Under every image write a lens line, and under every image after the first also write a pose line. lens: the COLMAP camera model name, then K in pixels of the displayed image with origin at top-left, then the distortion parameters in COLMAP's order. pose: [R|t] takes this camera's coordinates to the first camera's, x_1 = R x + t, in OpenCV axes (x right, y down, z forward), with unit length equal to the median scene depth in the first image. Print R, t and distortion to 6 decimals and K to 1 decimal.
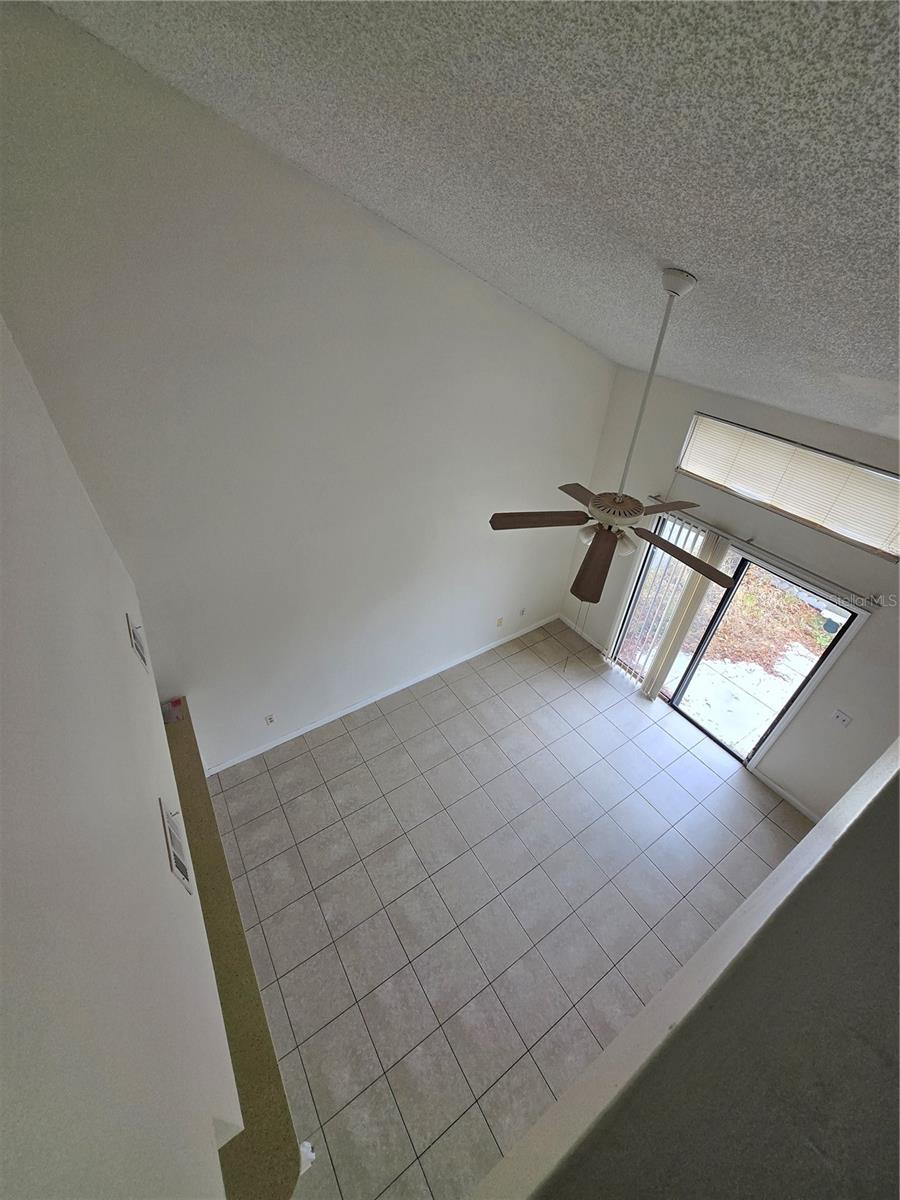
lens RADIAL K [[469.6, 0, 452.2], [0, 469.6, 600.8], [0, 0, 1]] dist [0.000597, -0.000494]
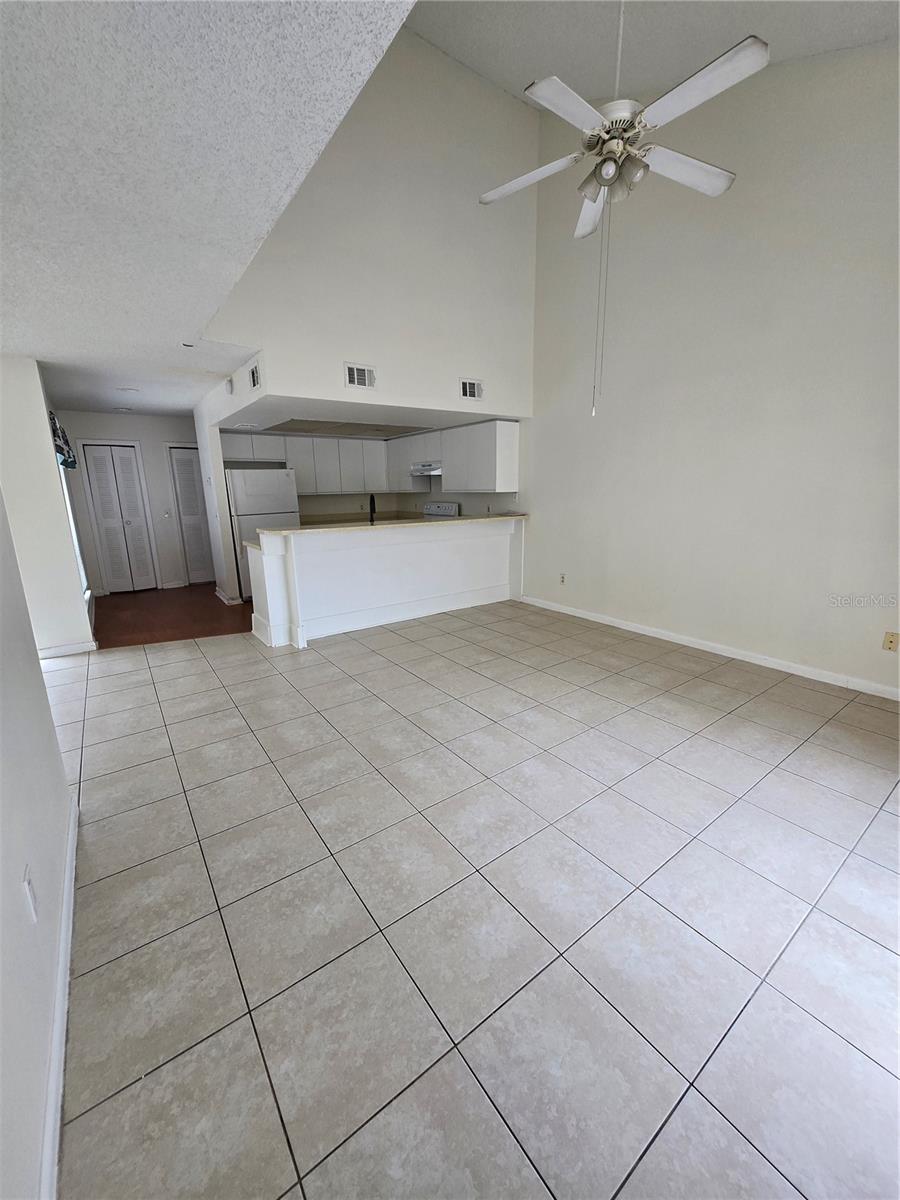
lens RADIAL K [[471.1, 0, 452.5], [0, 471.1, 599.8], [0, 0, 1]] dist [0.000177, -0.000169]
pose [[0.051279, 0.201481, -0.978149, 0.917452], [-0.607115, 0.783965, 0.129654, 0.376749], [0.792957, 0.587201, 0.162523, 0.754085]]
